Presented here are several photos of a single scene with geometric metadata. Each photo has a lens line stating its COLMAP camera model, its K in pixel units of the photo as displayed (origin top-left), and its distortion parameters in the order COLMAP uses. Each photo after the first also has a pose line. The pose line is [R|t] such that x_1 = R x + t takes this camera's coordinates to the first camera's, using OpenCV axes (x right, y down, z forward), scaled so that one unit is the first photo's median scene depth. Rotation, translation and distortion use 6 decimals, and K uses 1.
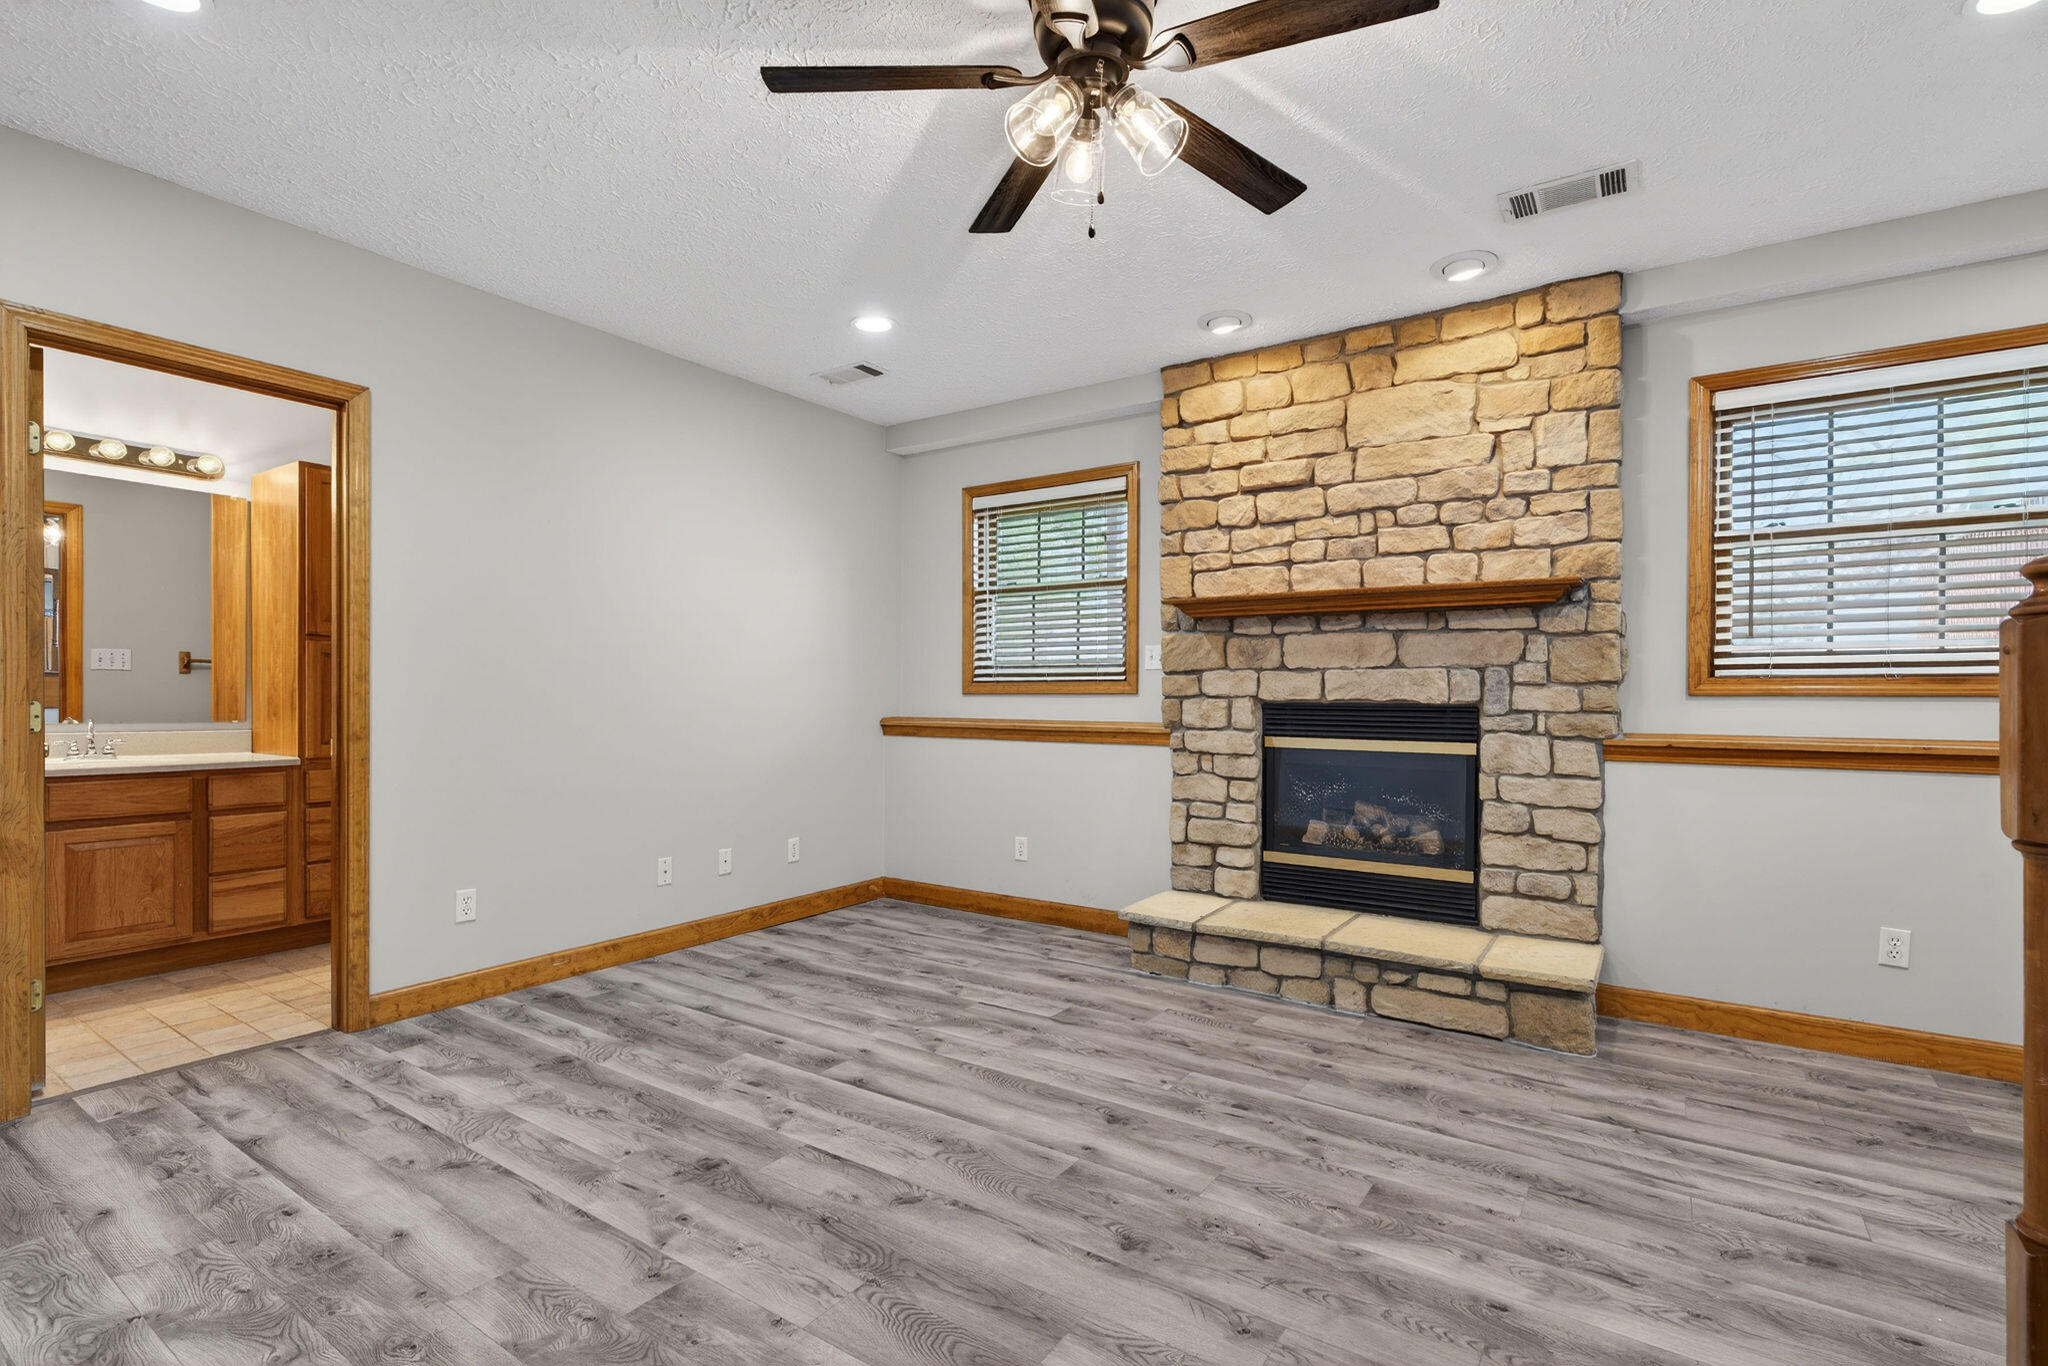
lens RADIAL K [[937.6, 0, 1042.5], [0, 937.6, 706.8], [0, 0, 1]] dist [-0.000803, 0.000173]
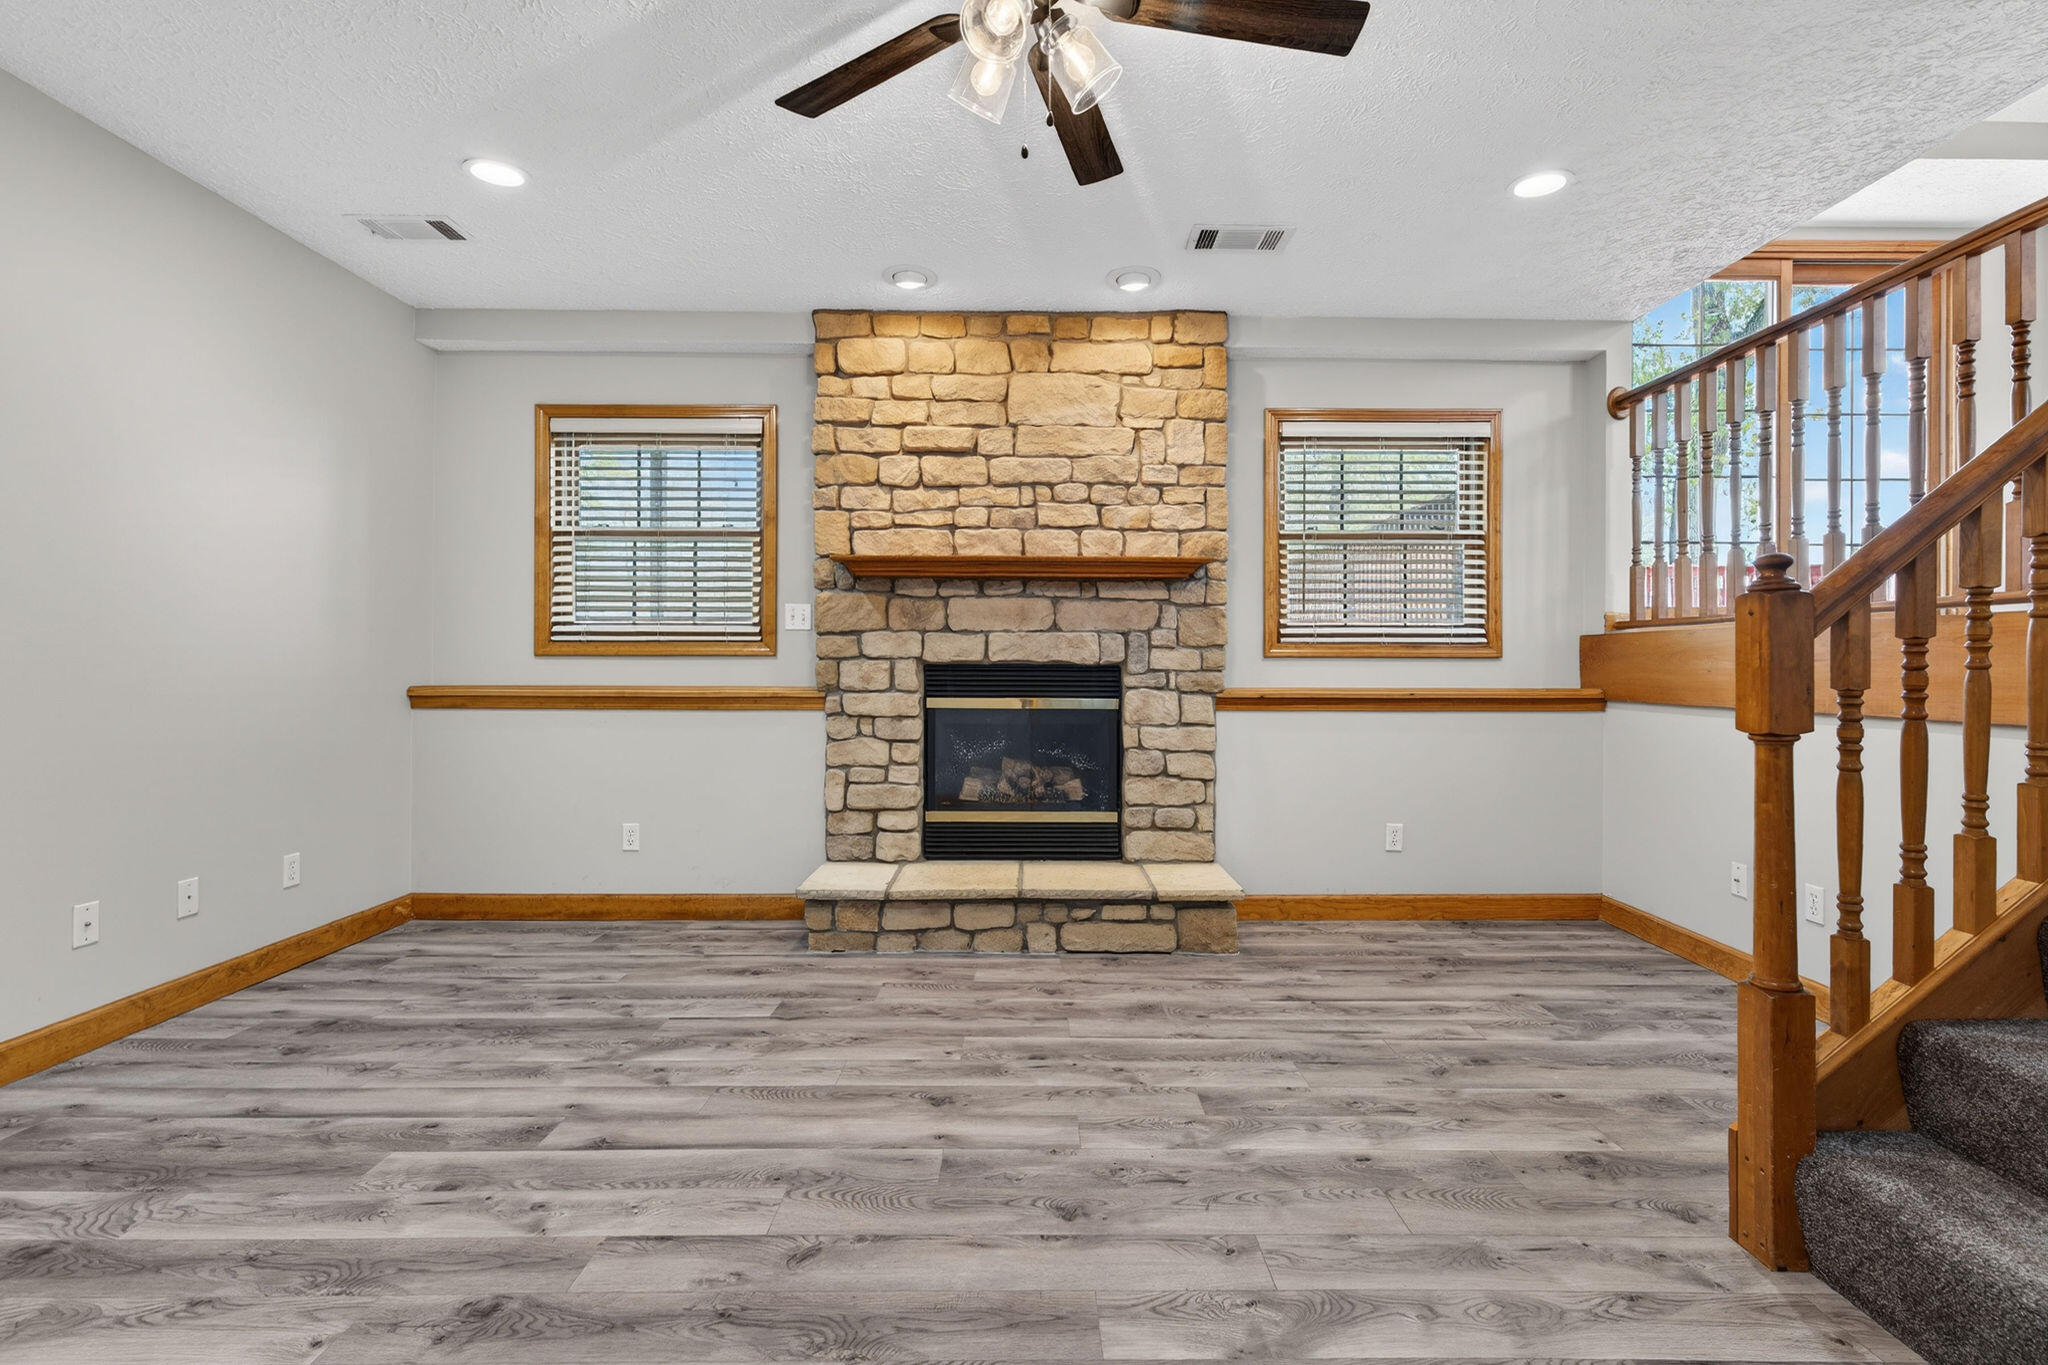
lens RADIAL K [[930.3, 0, 1036.0], [0, 930.3, 673.0], [0, 0, 1]] dist [0.000390, 0.000203]
pose [[0.829086, -0.002887, 0.559114, -0.262932], [0.006822, 0.999964, -0.004953, 0.012779], [-0.559080, 0.007921, 0.829076, 0.125038]]
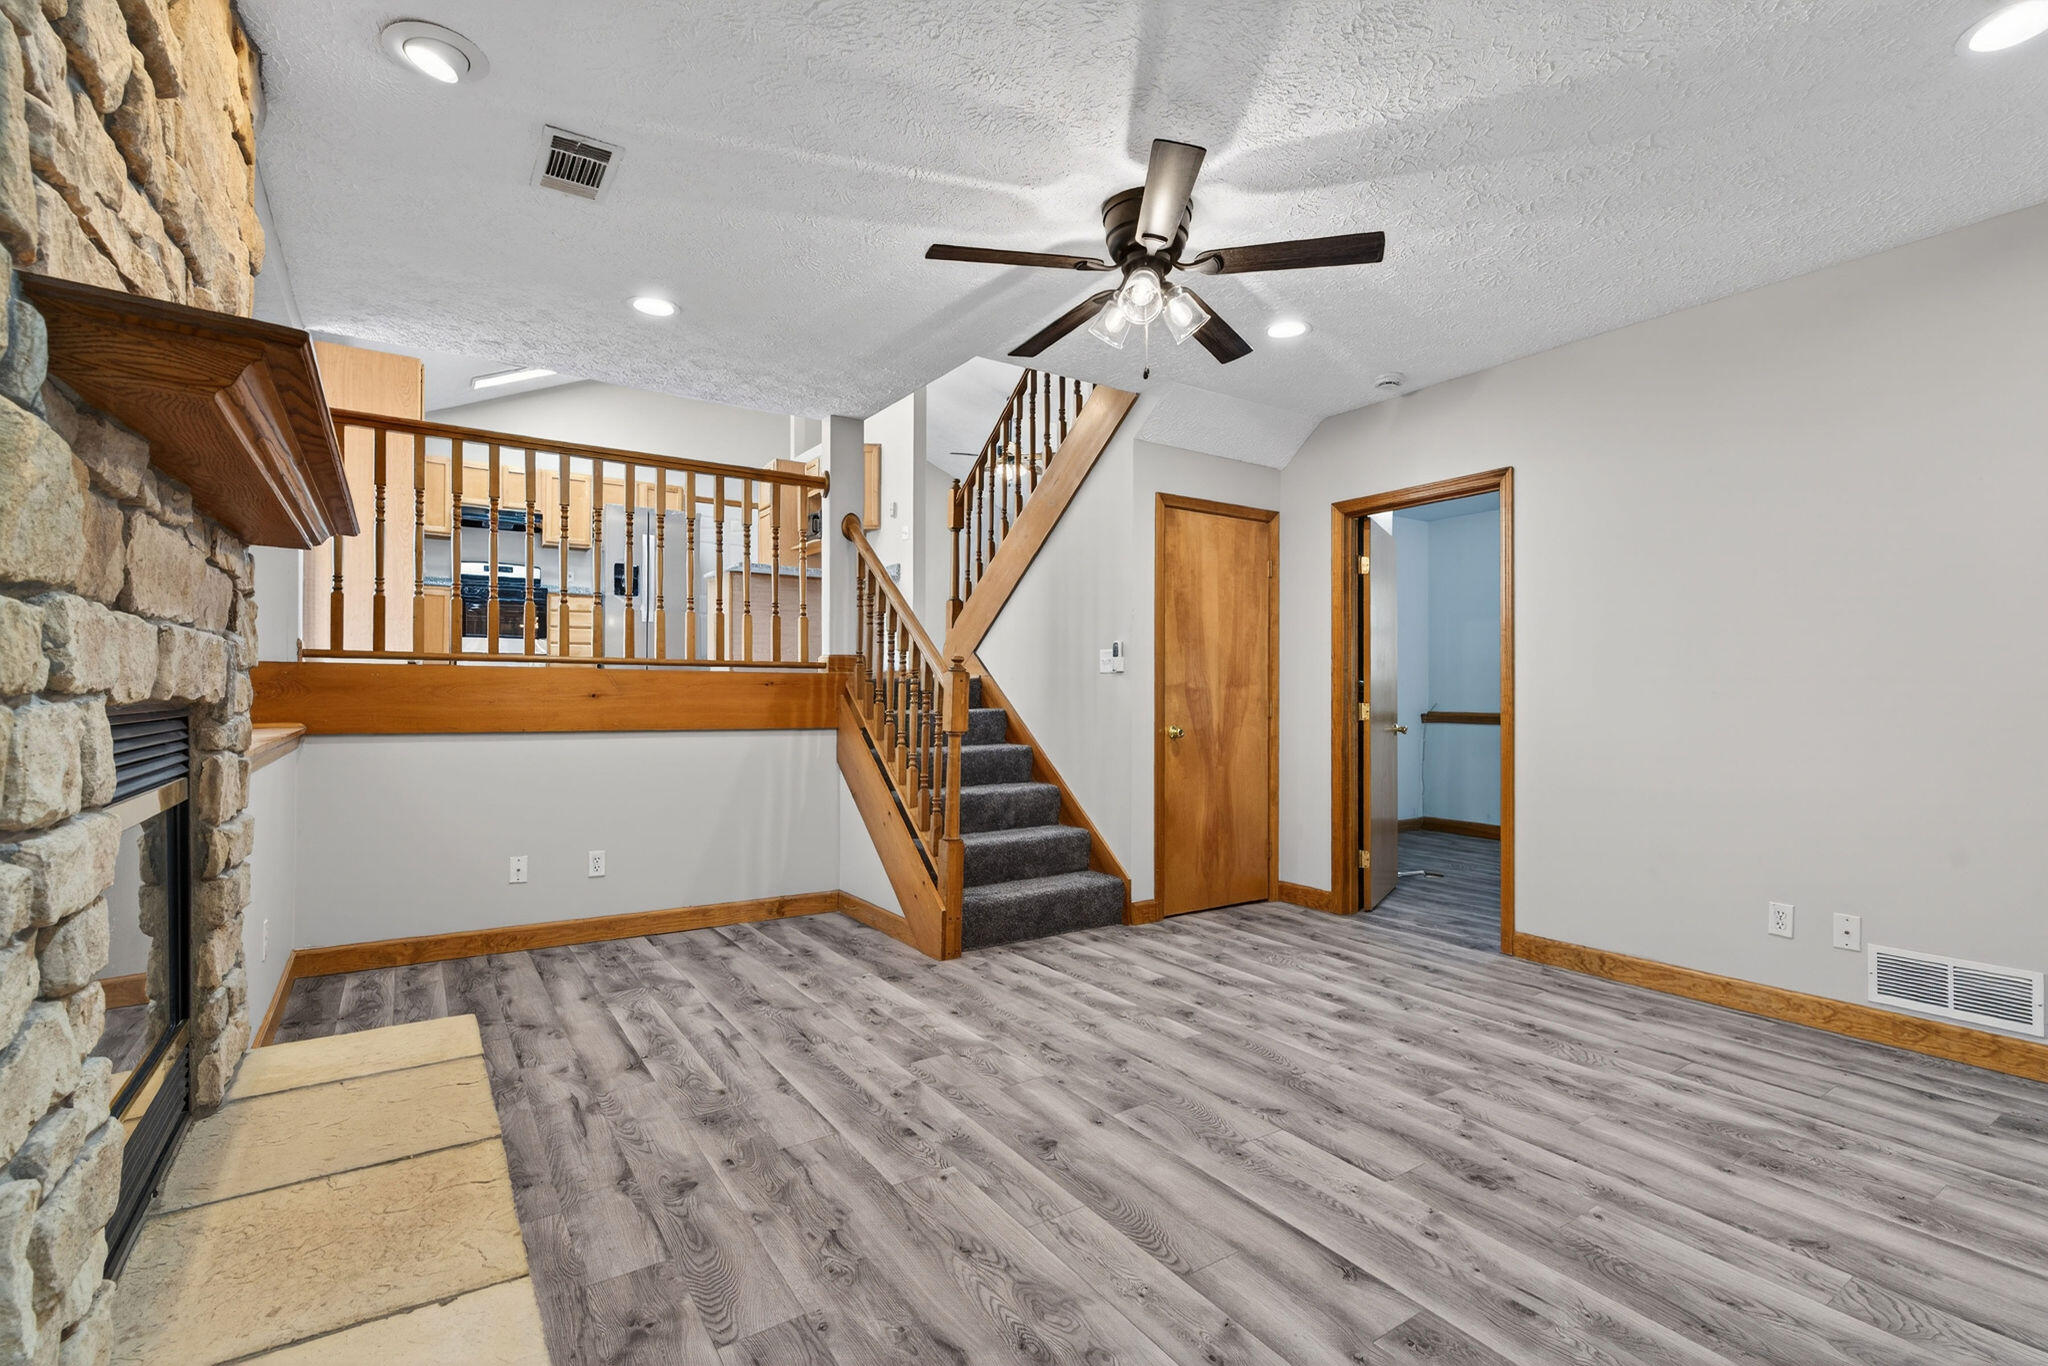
lens RADIAL K [[928.3, 0, 1025.0], [0, 928.3, 694.0], [0, 0, 1]] dist [0.024116, 0.000423]
pose [[-0.921193, -0.010090, 0.388974, -0.192063], [-0.006723, 0.999927, 0.010016, -0.016004], [-0.389047, 0.006611, -0.921194, 1.367517]]
